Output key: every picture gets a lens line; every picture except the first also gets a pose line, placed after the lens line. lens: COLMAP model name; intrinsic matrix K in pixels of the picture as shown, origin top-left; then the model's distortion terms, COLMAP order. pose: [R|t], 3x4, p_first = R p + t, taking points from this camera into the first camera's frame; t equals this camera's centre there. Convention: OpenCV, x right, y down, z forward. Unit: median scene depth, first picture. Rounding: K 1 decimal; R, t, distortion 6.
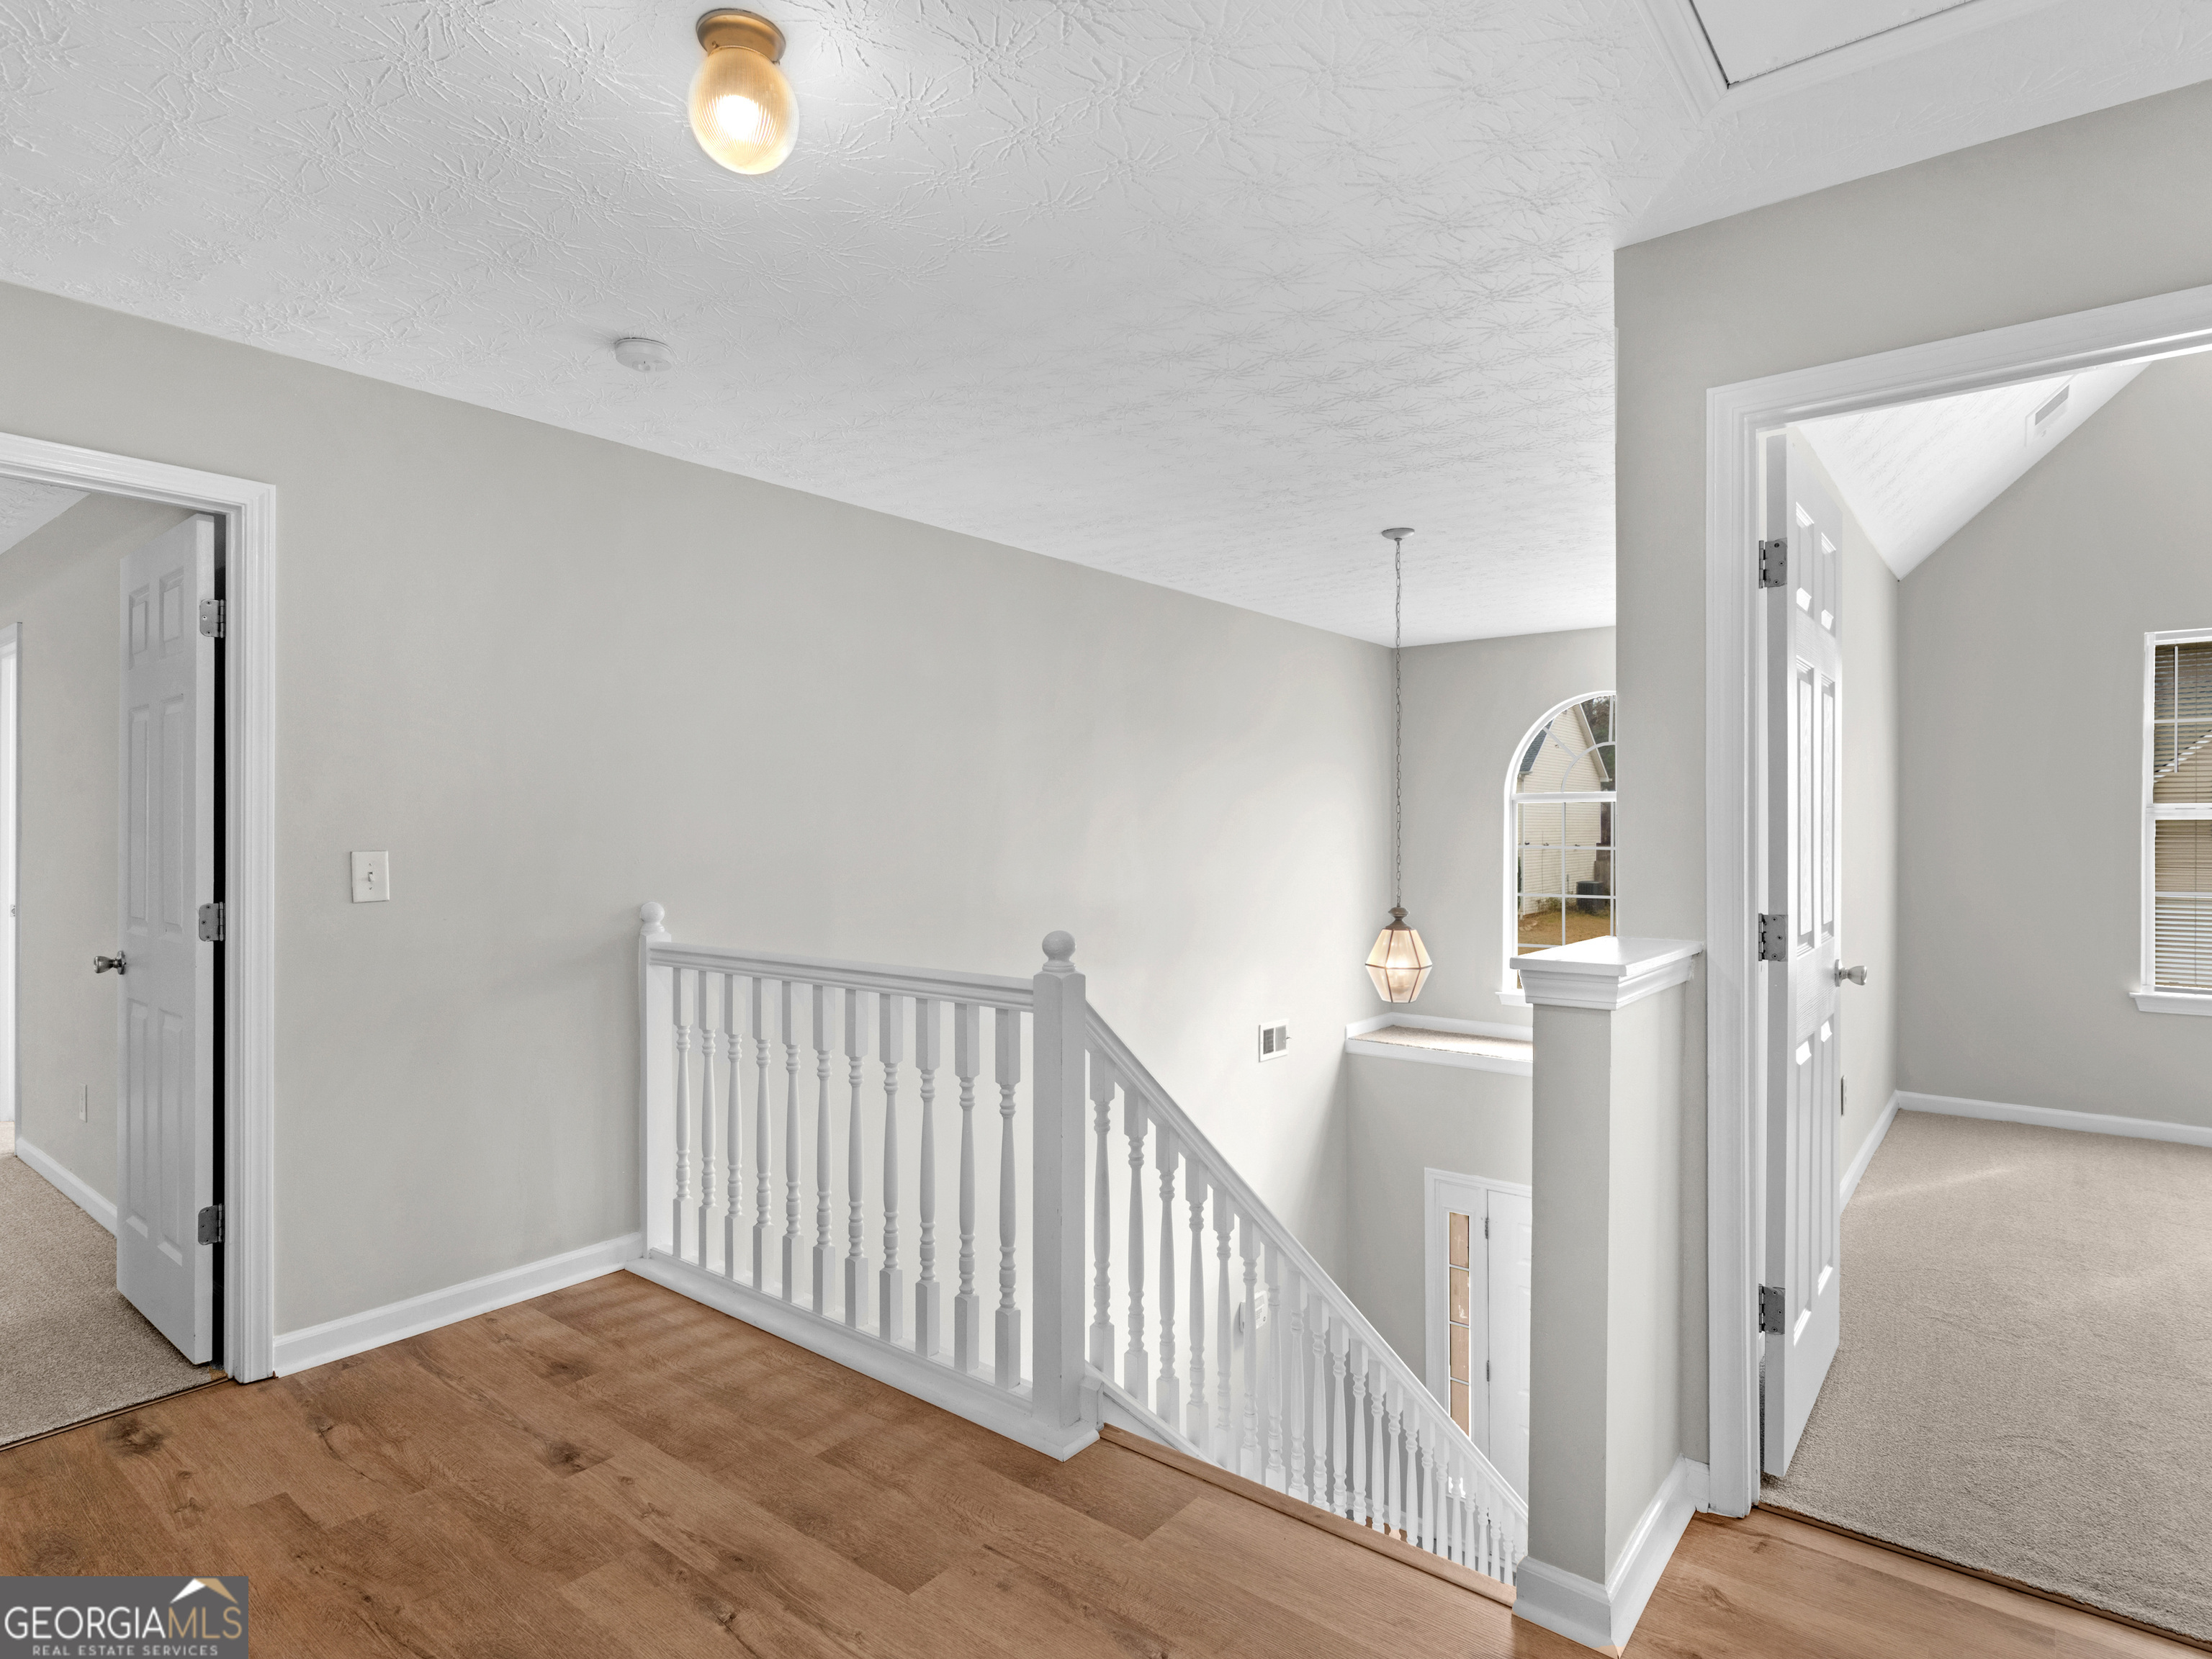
lens RADIAL K [[1201.0, 0, 1099.2], [0, 1201.0, 840.8], [0, 0, 1]] dist [0.011824, -0.000097]
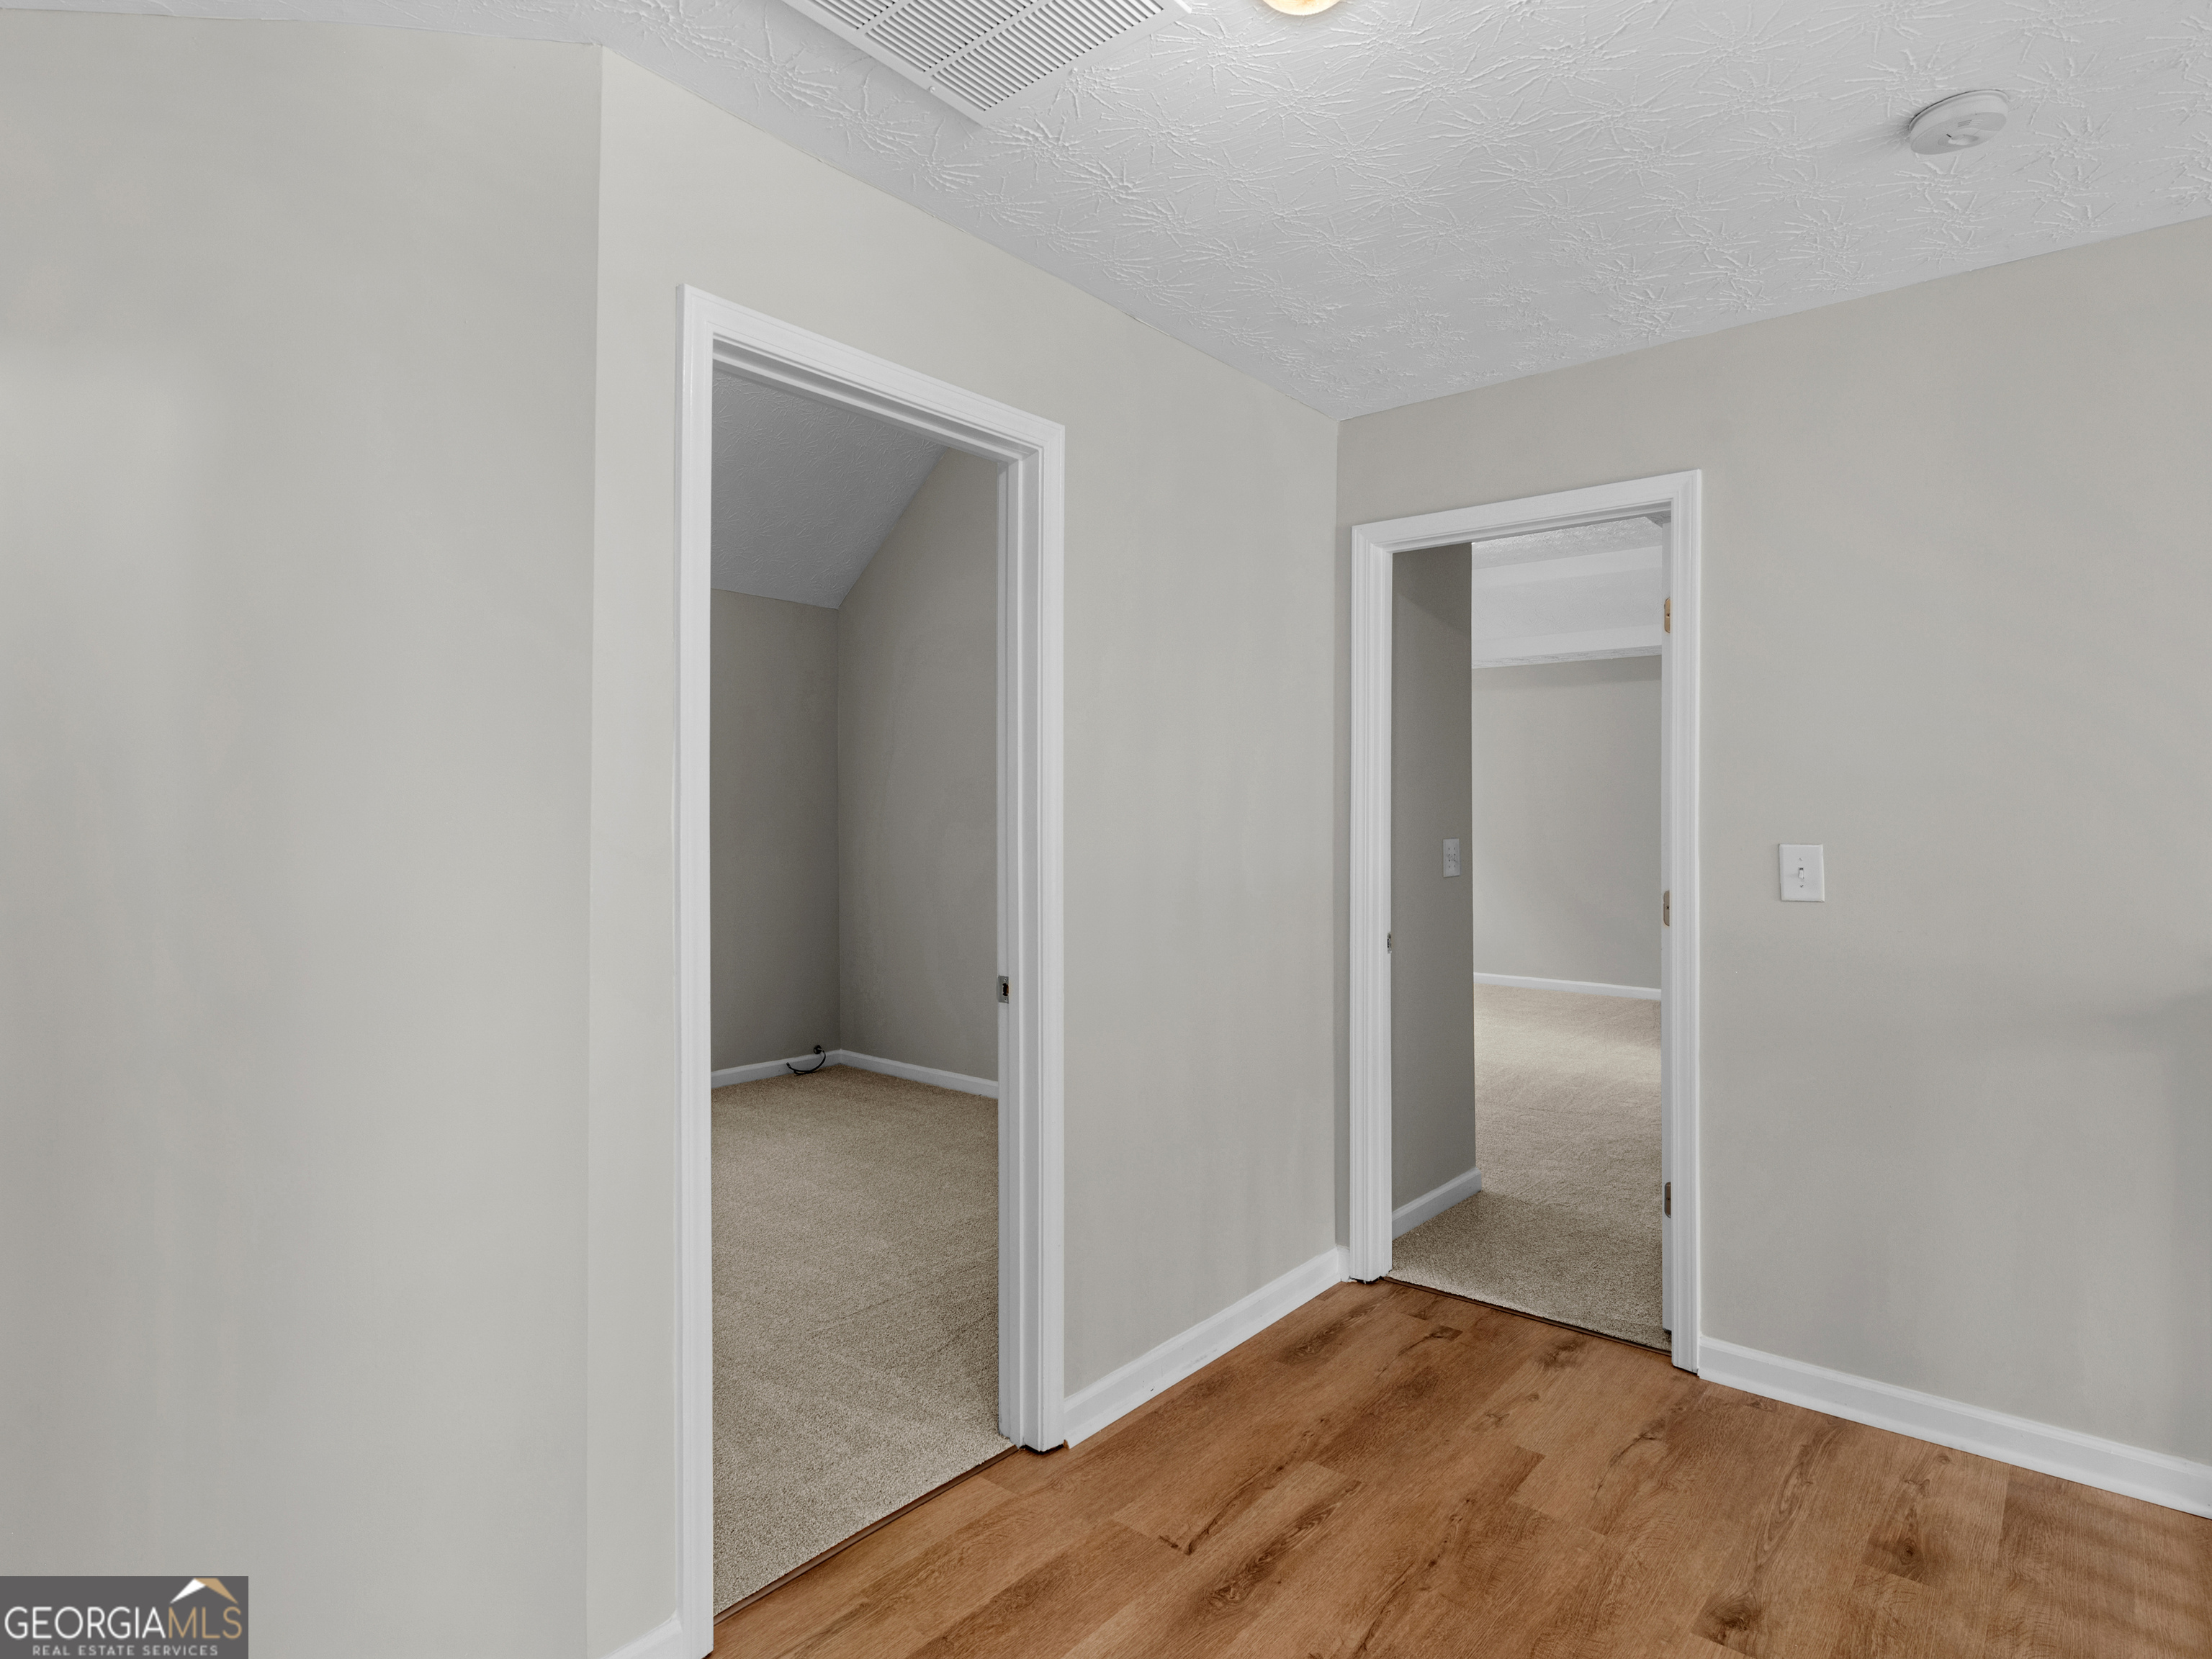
lens RADIAL K [[1201.0, 0, 1106.9], [0, 1201.0, 823.8], [0, 0, 1]] dist [0.011824, -0.000097]
pose [[-0.010150, 0.005442, -0.999934, 0.220133], [-0.017452, 0.999832, 0.005618, -0.001821], [0.999796, 0.017508, -0.010053, 0.378603]]
